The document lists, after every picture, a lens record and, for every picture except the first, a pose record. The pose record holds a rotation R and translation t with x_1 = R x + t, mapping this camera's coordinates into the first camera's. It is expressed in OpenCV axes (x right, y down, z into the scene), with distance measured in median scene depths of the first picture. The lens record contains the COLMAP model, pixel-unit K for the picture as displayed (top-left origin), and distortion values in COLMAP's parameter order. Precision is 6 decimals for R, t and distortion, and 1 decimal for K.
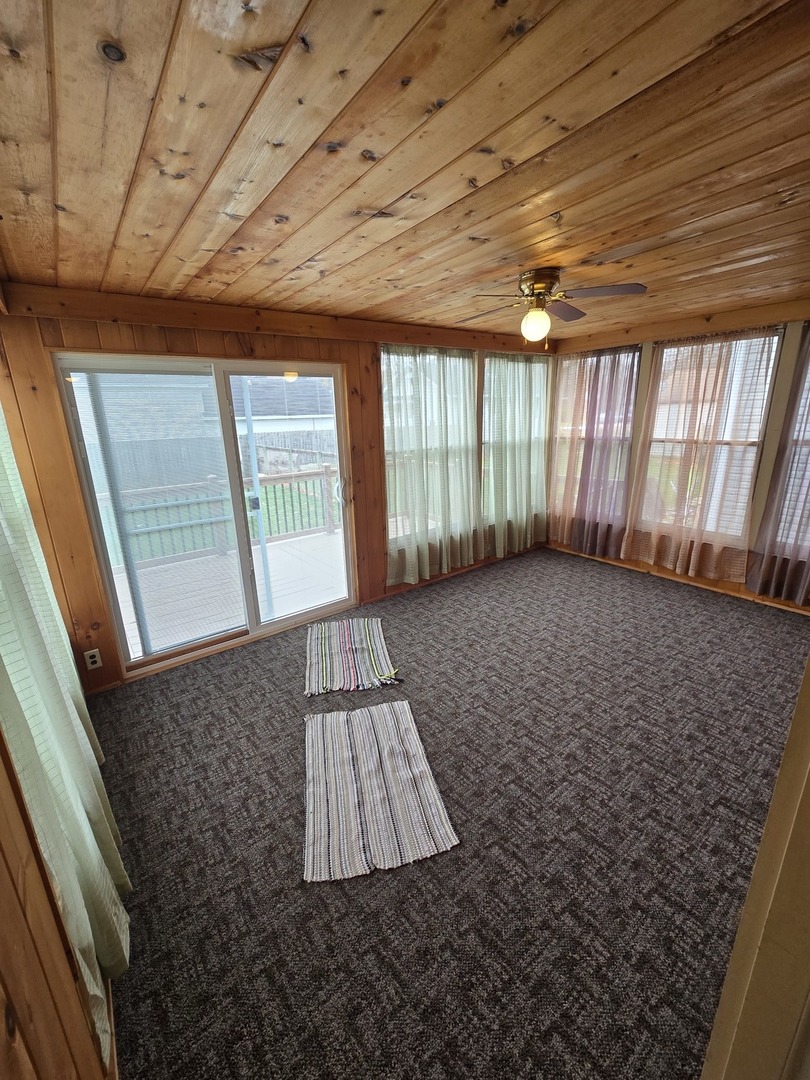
lens RADIAL K [[440.7, 0, 402.4], [0, 440.7, 536.9], [0, 0, 1]] dist [-0.000461, 0.000824]
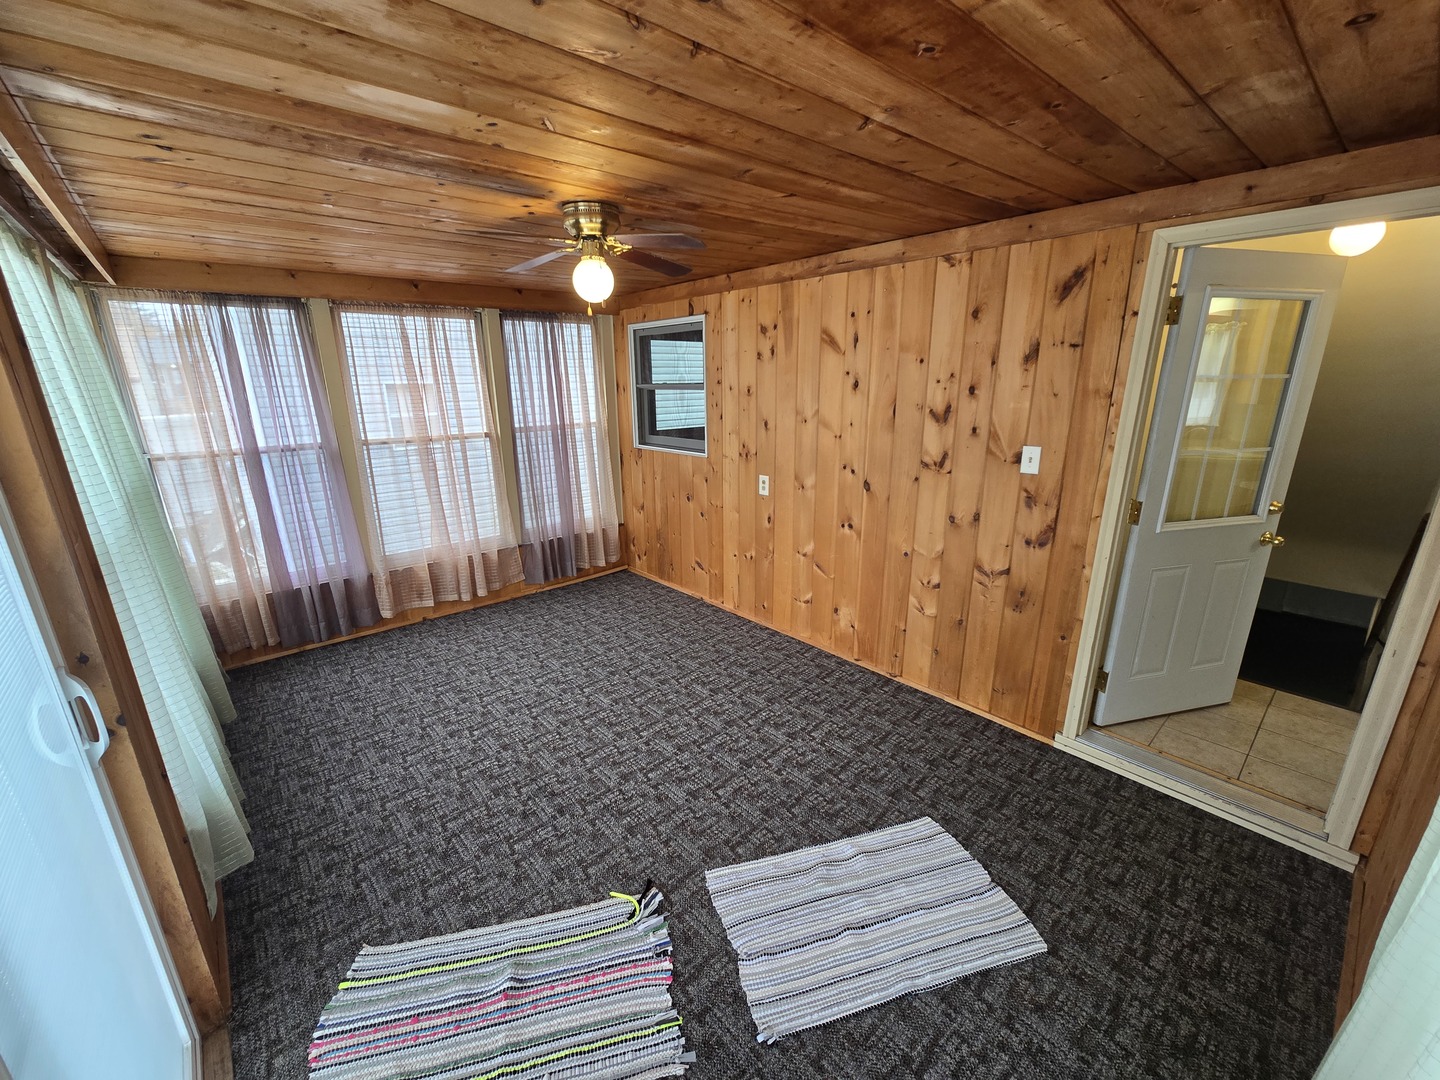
lens RADIAL K [[587.6, 0, 717.6], [0, 587.6, 545.3], [0, 0, 1]] dist [-0.000461, 0.000824]
pose [[-0.069163, -0.249818, 0.965819, -0.614971], [0.285970, 0.922544, 0.259103, -0.232264], [-0.955739, 0.294116, 0.007635, 0.786407]]
